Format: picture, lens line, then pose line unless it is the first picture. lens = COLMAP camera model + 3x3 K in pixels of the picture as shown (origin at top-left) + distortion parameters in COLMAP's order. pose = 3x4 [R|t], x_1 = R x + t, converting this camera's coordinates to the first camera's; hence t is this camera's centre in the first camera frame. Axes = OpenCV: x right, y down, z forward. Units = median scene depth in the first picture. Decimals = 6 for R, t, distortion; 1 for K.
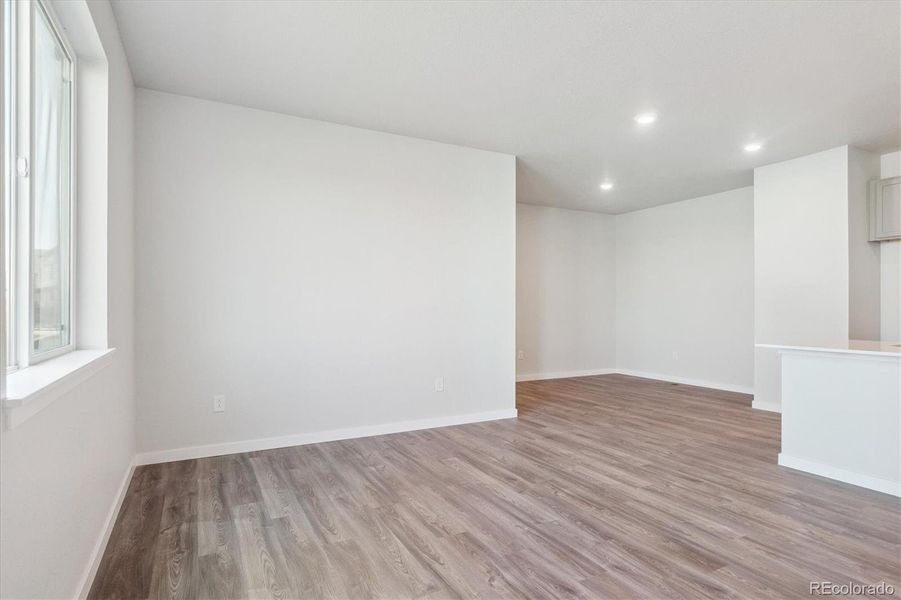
lens RADIAL K [[483.4, 0, 454.7], [0, 483.4, 301.4], [0, 0, 1]] dist [-0.002391, -0.000543]
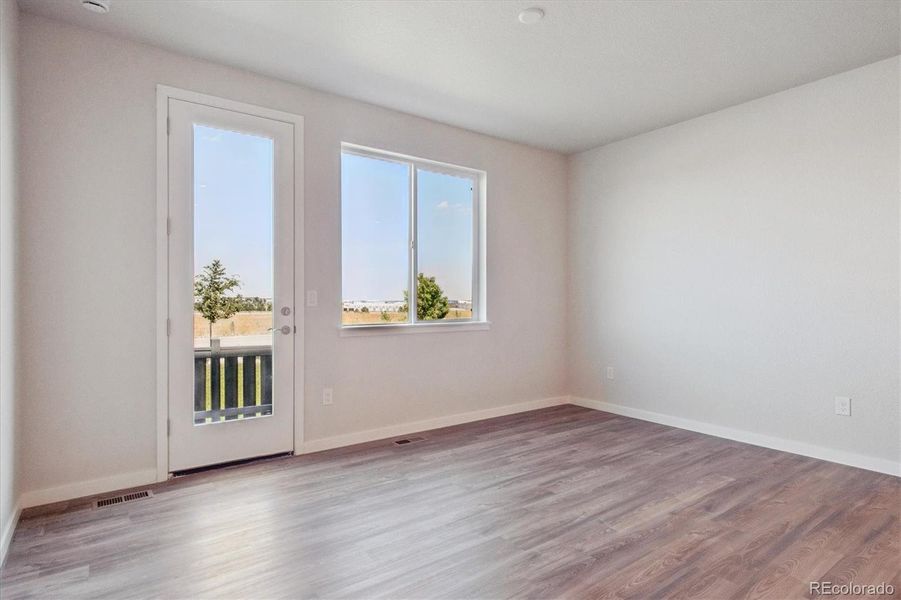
lens RADIAL K [[483.4, 0, 454.7], [0, 483.4, 301.4], [0, 0, 1]] dist [-0.002391, -0.000543]
pose [[0.137550, 0.001372, -0.990494, 0.920851], [0.012887, 0.999912, 0.003175, 0.007093], [0.990411, -0.013202, 0.137520, 0.489515]]
